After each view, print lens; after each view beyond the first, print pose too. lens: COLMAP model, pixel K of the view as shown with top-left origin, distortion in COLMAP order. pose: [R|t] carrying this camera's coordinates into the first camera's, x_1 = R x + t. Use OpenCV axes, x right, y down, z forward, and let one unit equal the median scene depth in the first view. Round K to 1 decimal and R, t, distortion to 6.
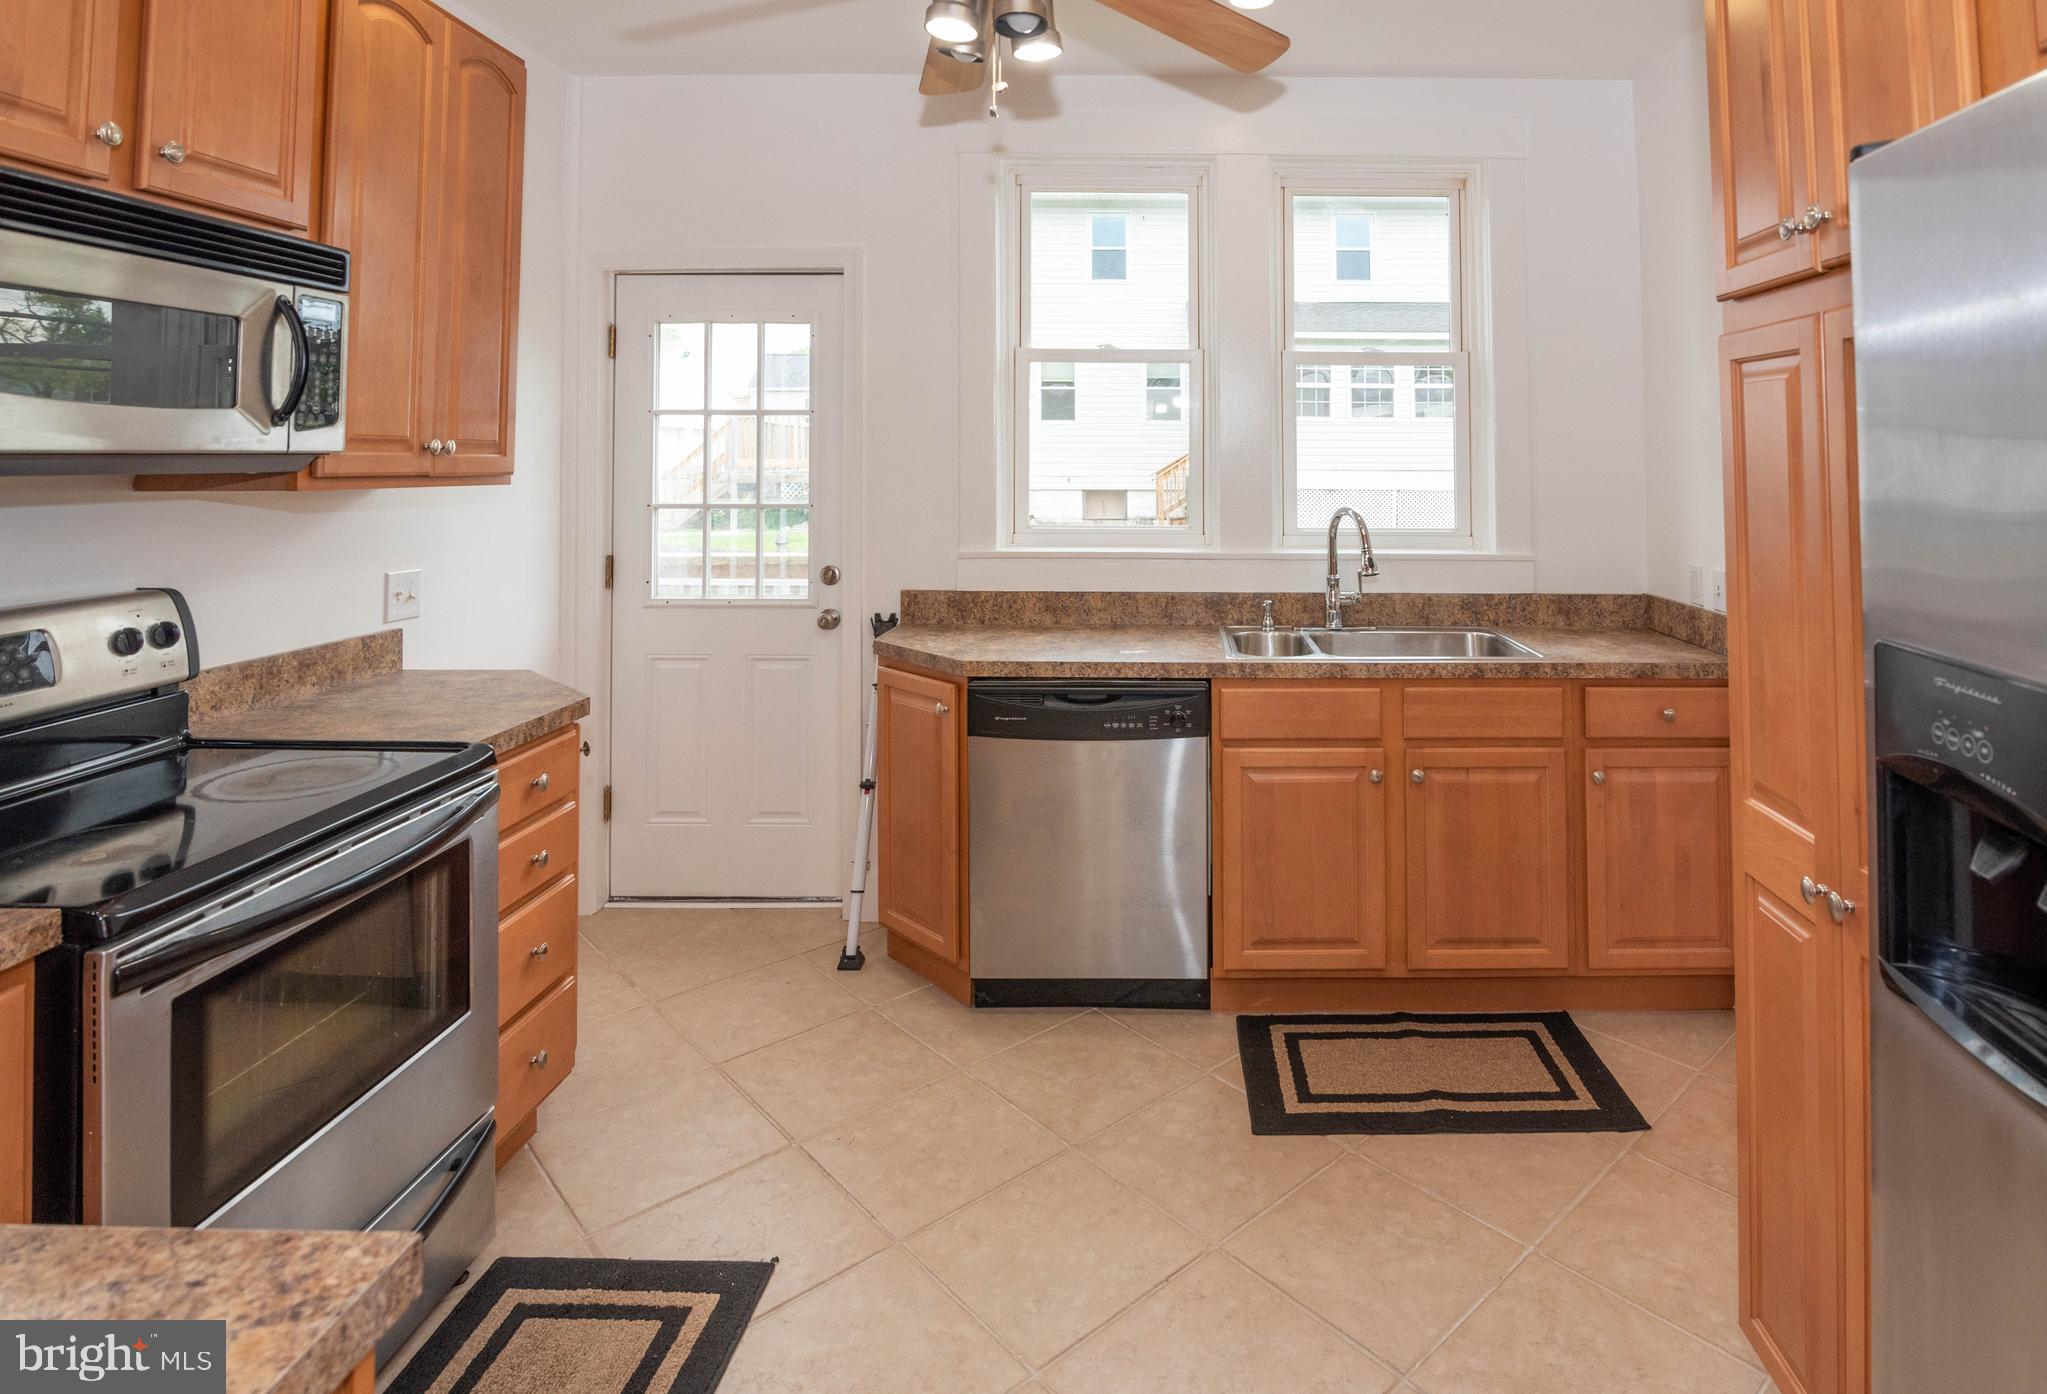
lens RADIAL K [[1199.2, 0, 1025.1], [0, 1199.2, 691.3], [0, 0, 1]] dist [-0.019237, 0.003312]
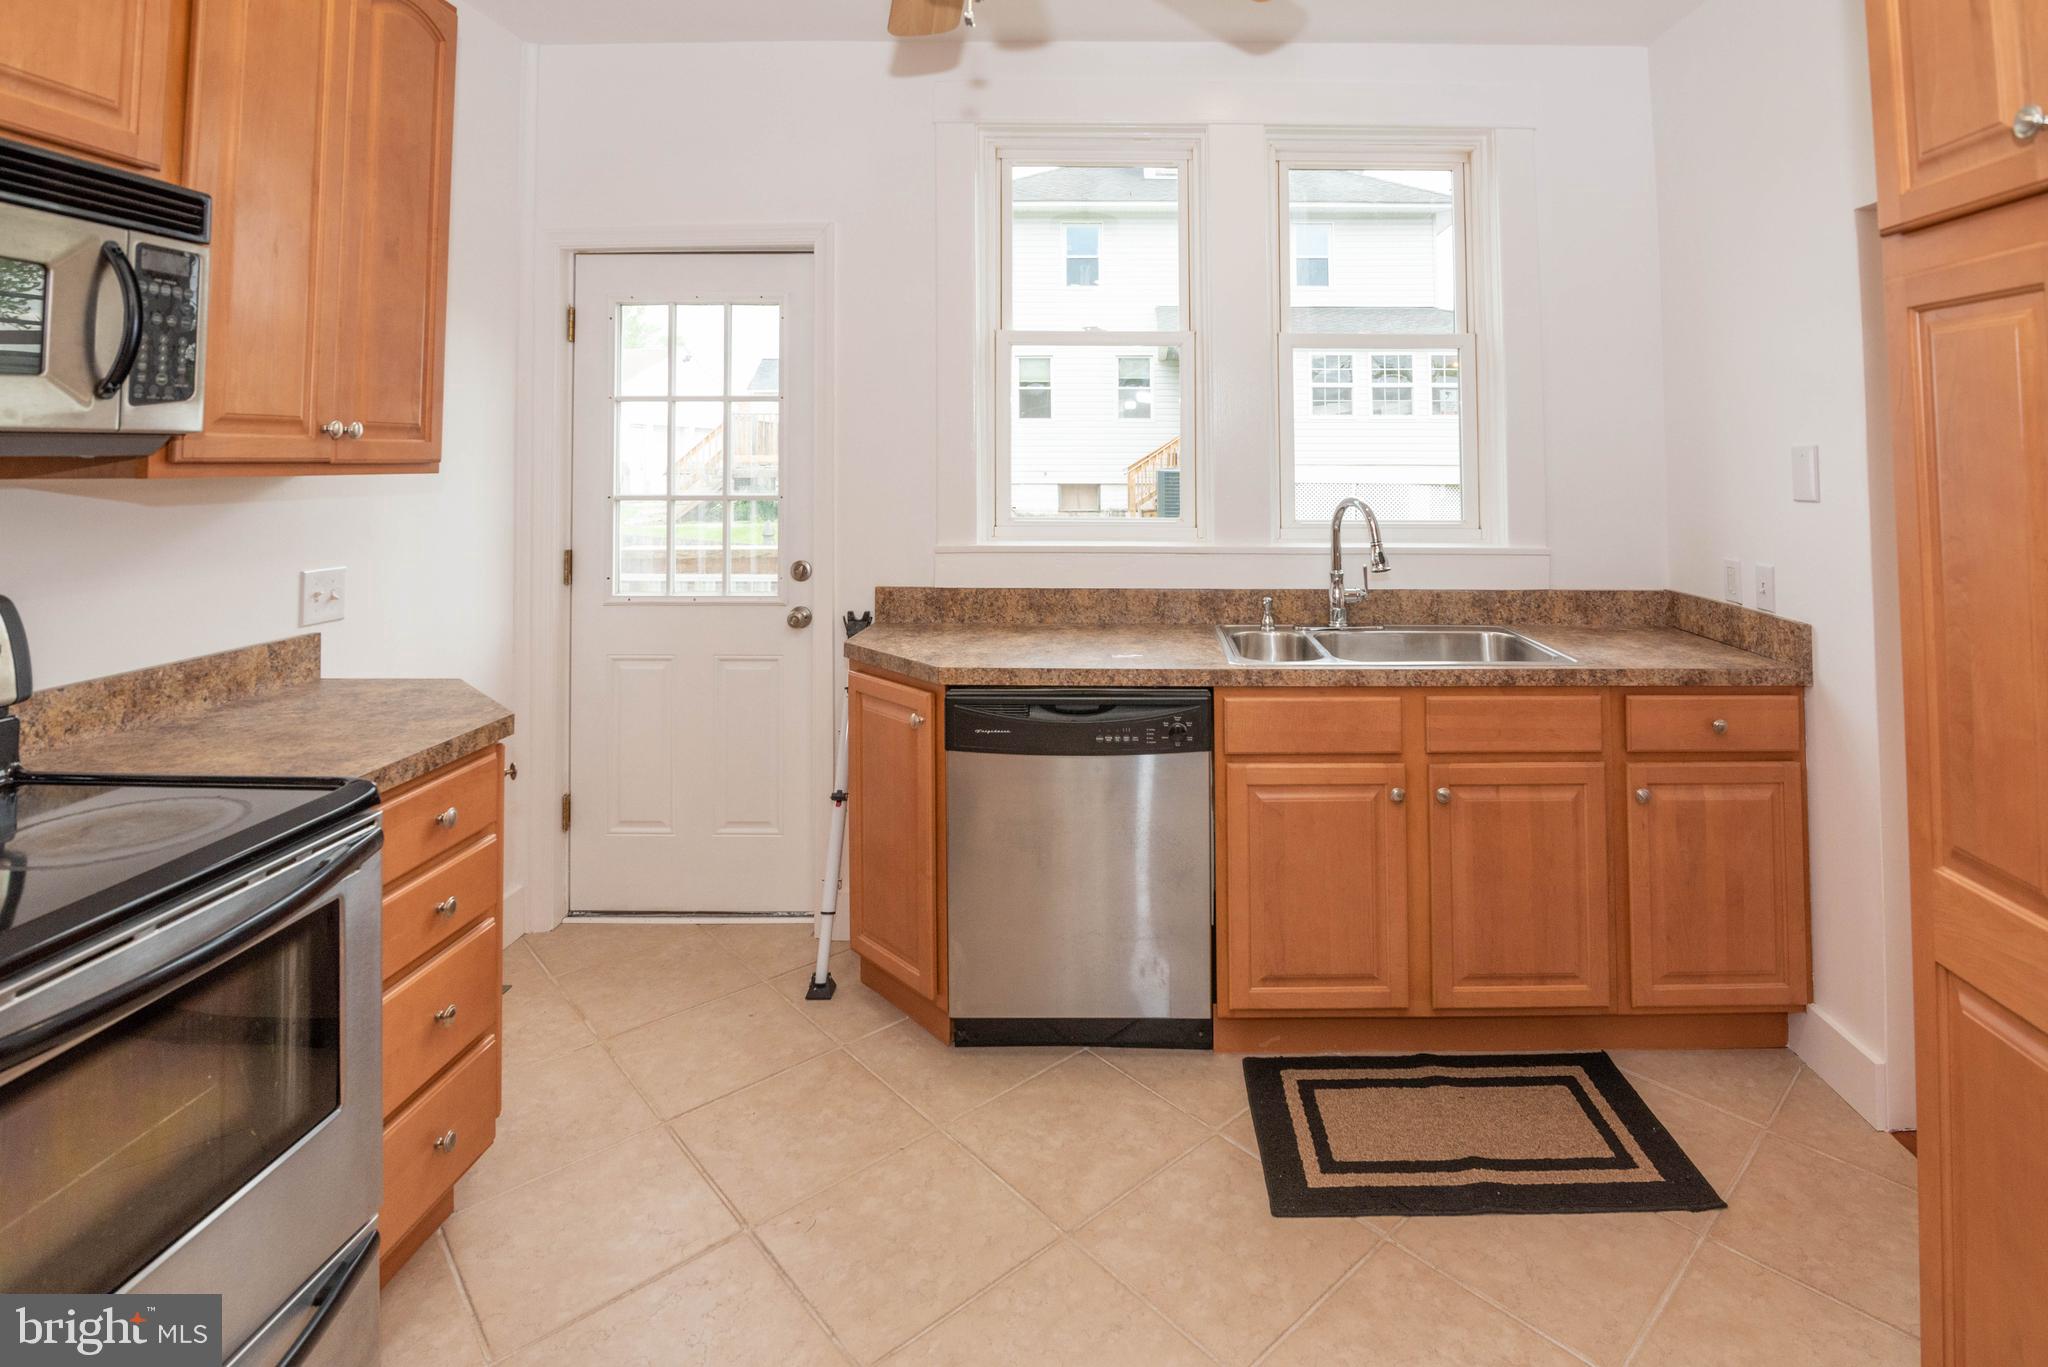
lens RADIAL K [[1135.5, 0, 1021.7], [0, 1135.5, 678.3], [0, 0, 1]] dist [-0.013530, 0.000125]
pose [[0.999883, -0.003378, 0.014913, -0.003005], [0.003330, 0.999989, 0.003276, -0.021372], [-0.014924, -0.003226, 0.999883, 0.150626]]
